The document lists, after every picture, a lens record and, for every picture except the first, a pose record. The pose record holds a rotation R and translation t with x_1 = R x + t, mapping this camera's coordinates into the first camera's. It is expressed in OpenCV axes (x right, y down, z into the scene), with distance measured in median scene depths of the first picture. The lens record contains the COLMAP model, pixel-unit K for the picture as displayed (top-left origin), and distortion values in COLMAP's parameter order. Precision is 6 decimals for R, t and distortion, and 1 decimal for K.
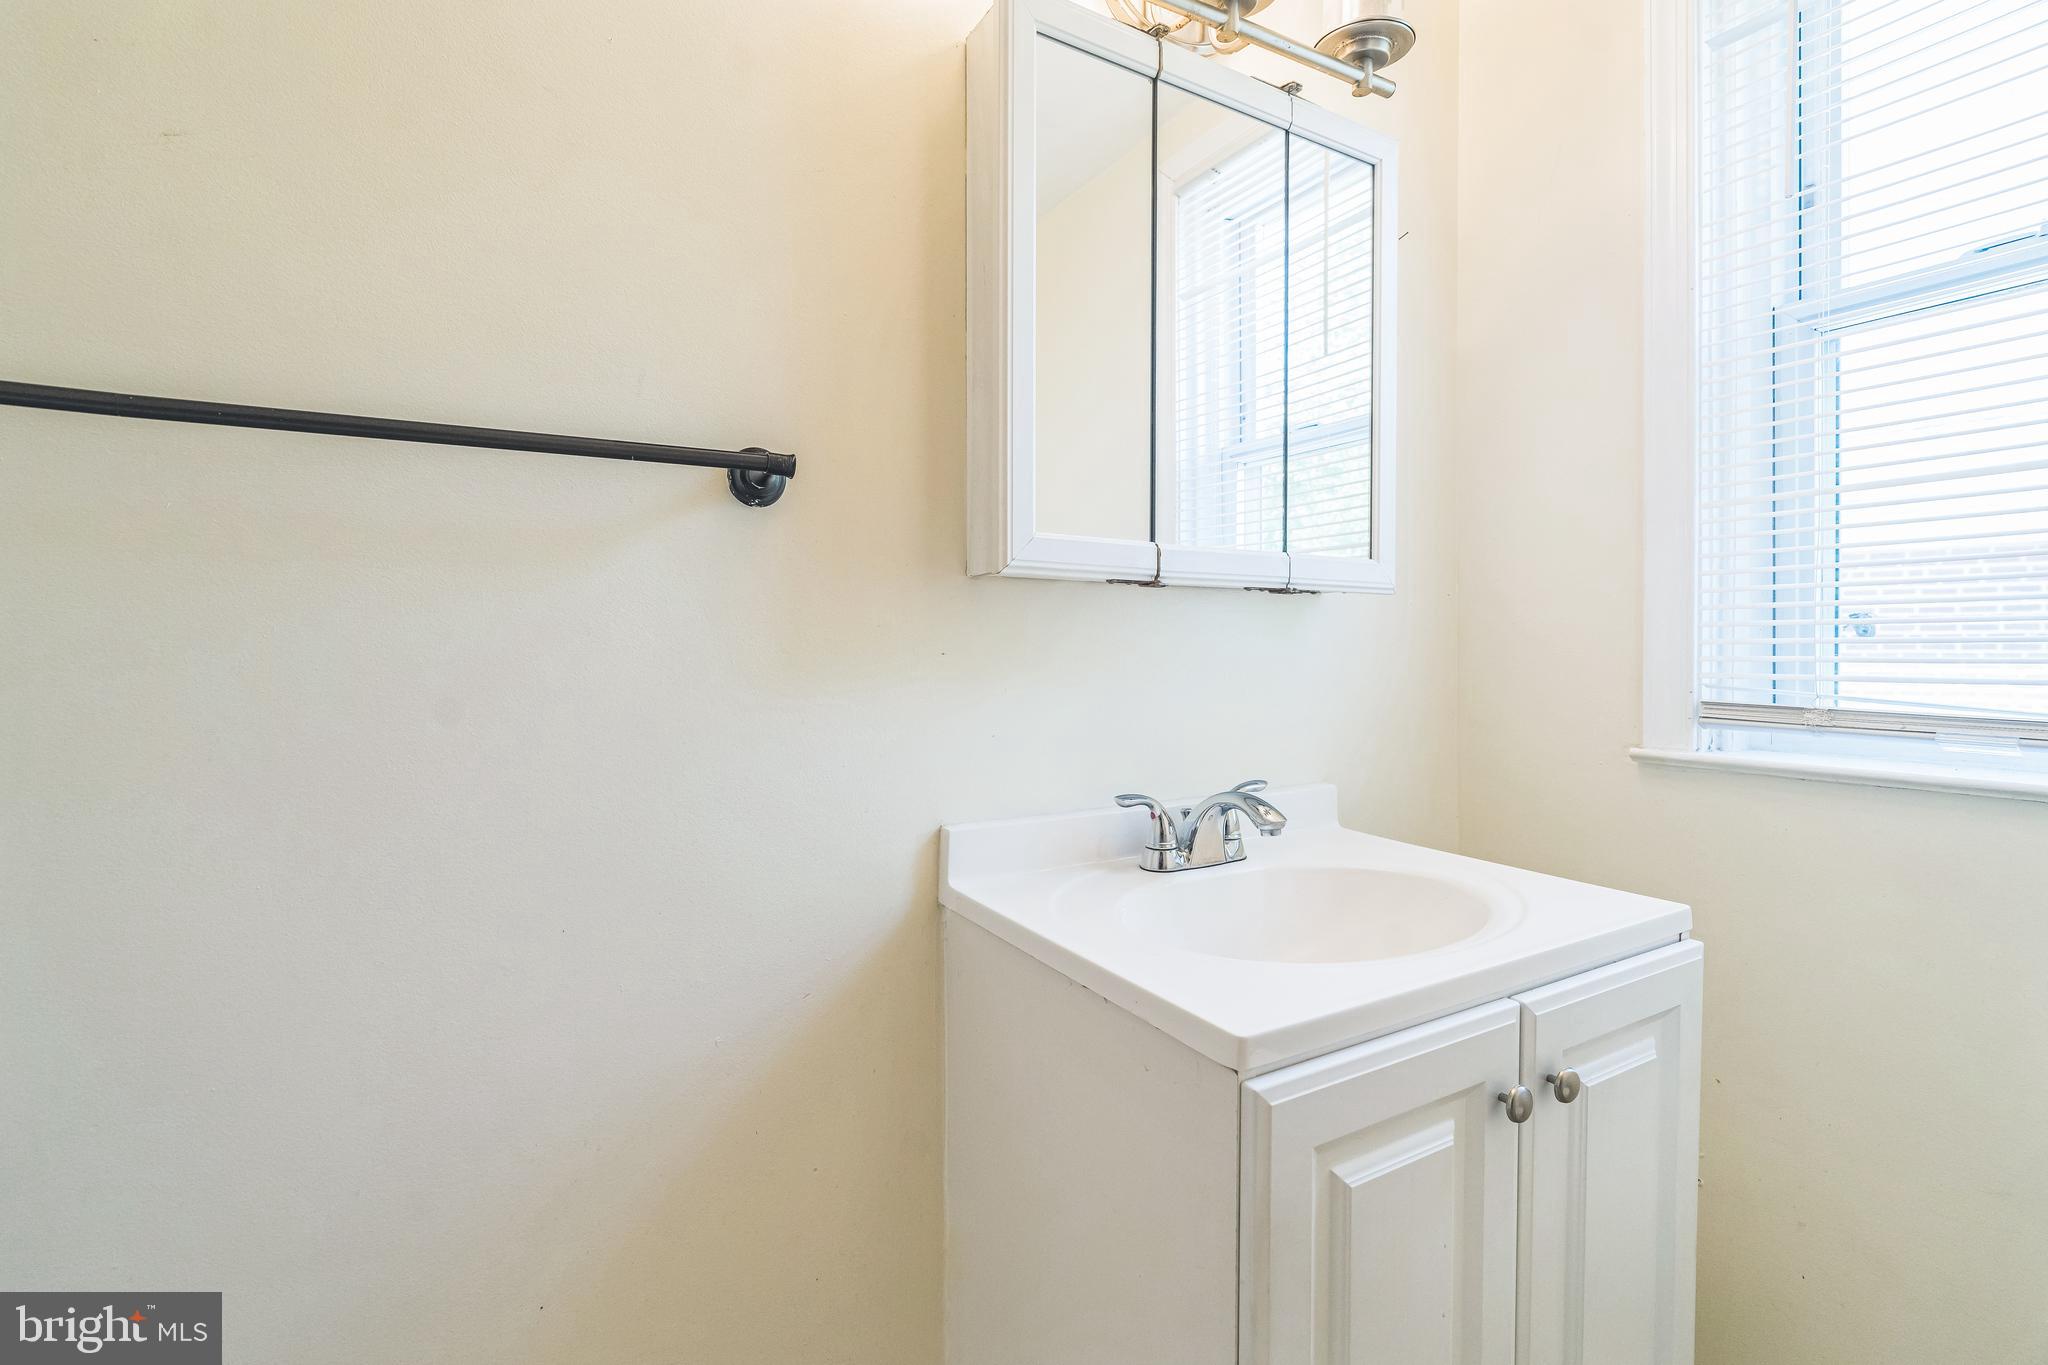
lens RADIAL K [[949.3, 0, 1023.2], [0, 949.3, 665.9], [0, 0, 1]] dist [-0.014686, 0.007981]
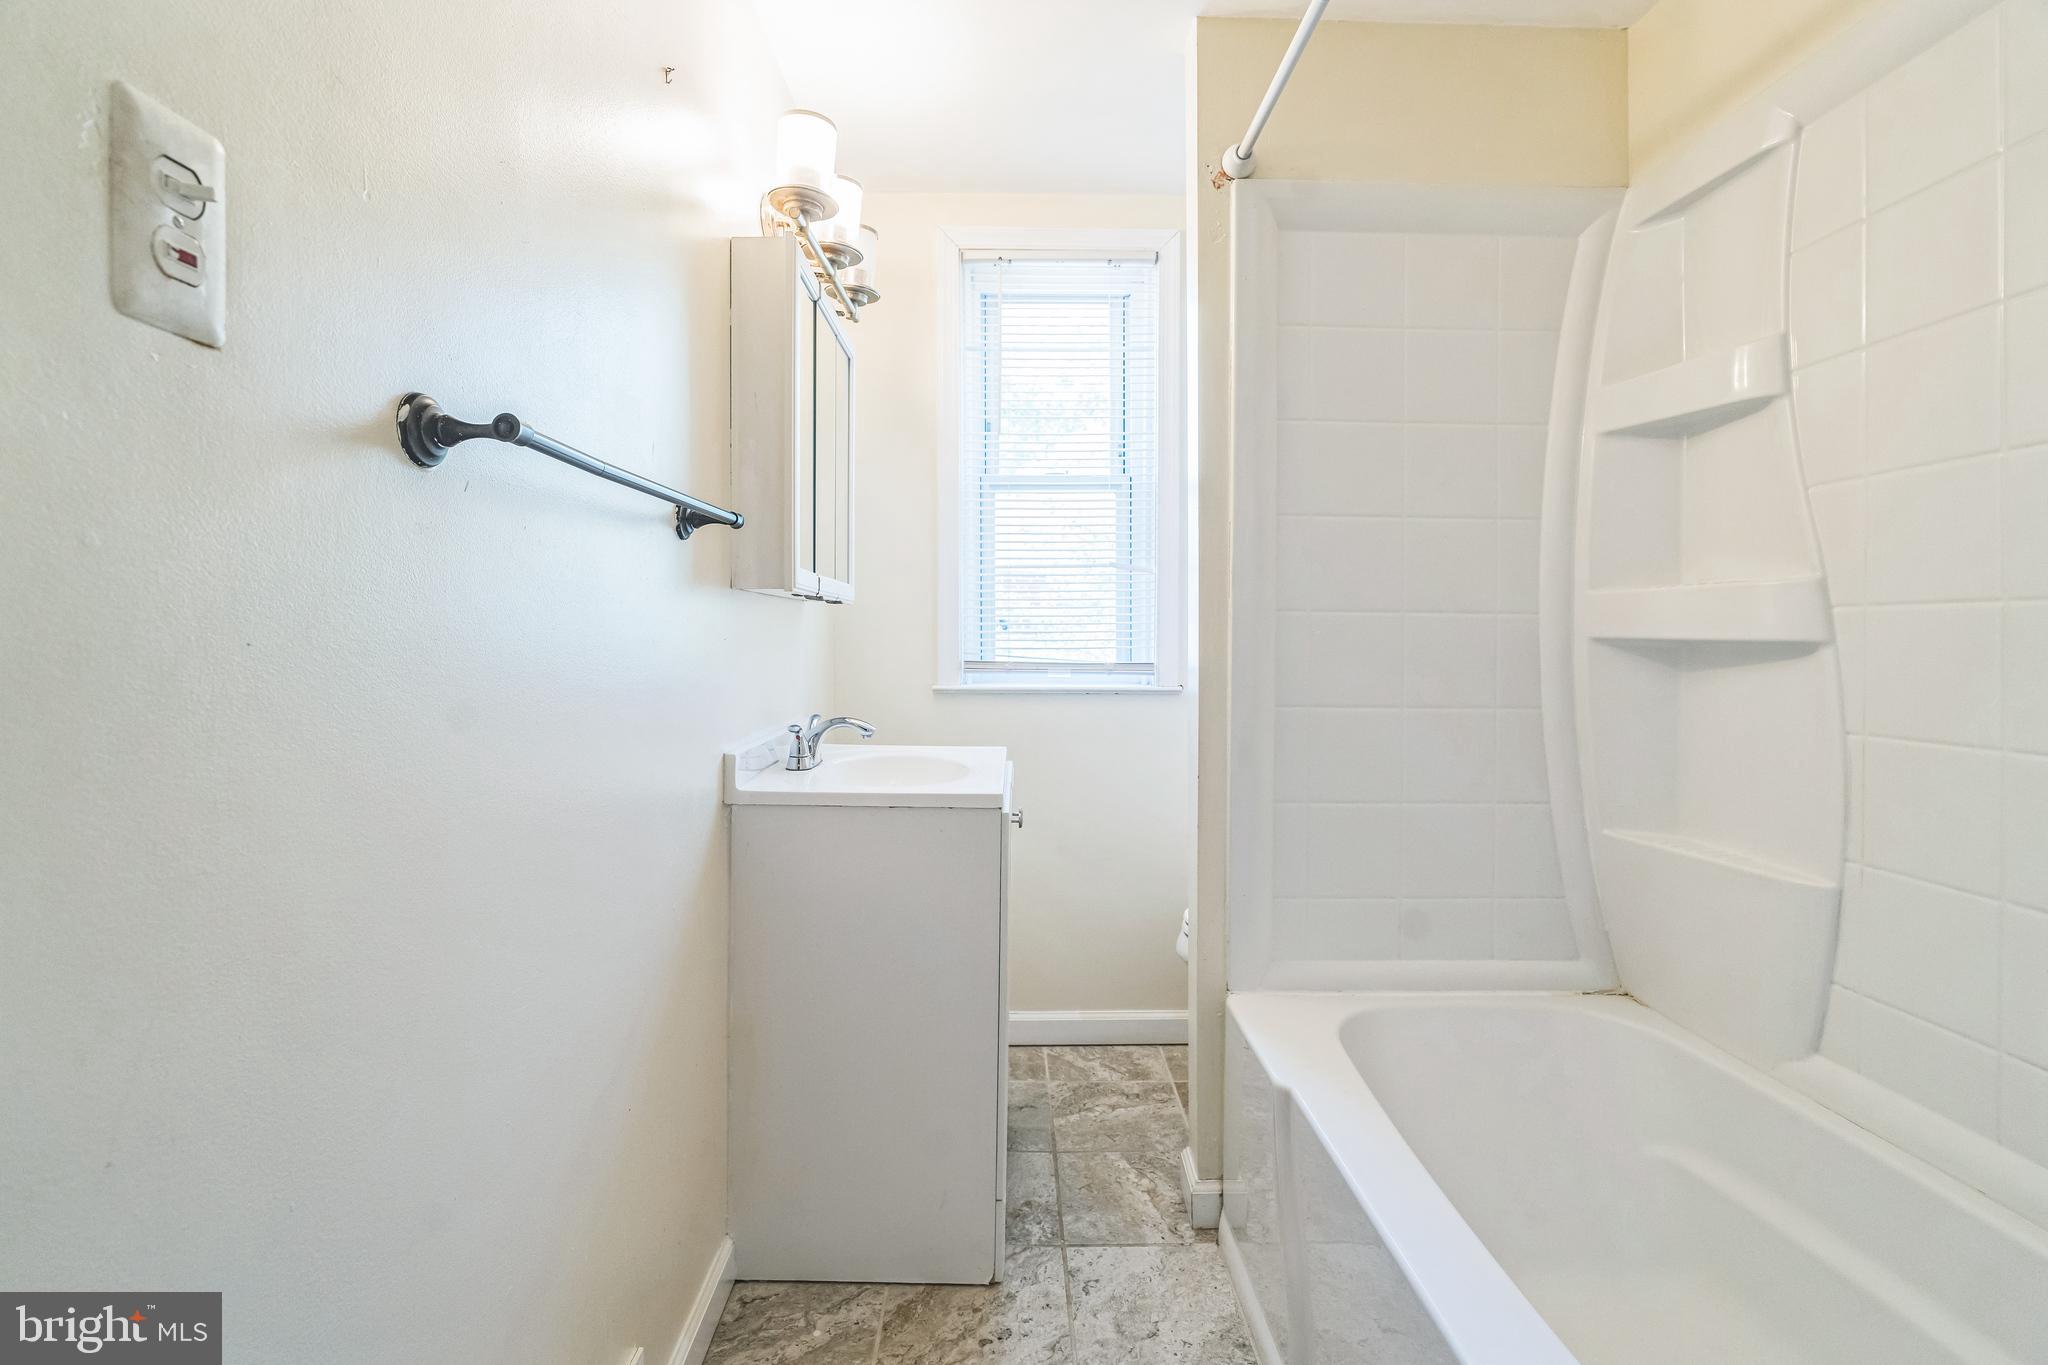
lens RADIAL K [[949.3, 0, 1023.2], [0, 949.3, 665.9], [0, 0, 1]] dist [-0.014686, 0.007981]
pose [[0.485187, -0.028379, 0.873949, -1.063059], [0.011302, 0.999593, 0.026185, -0.004660], [-0.874337, -0.002827, 0.485311, -0.136873]]
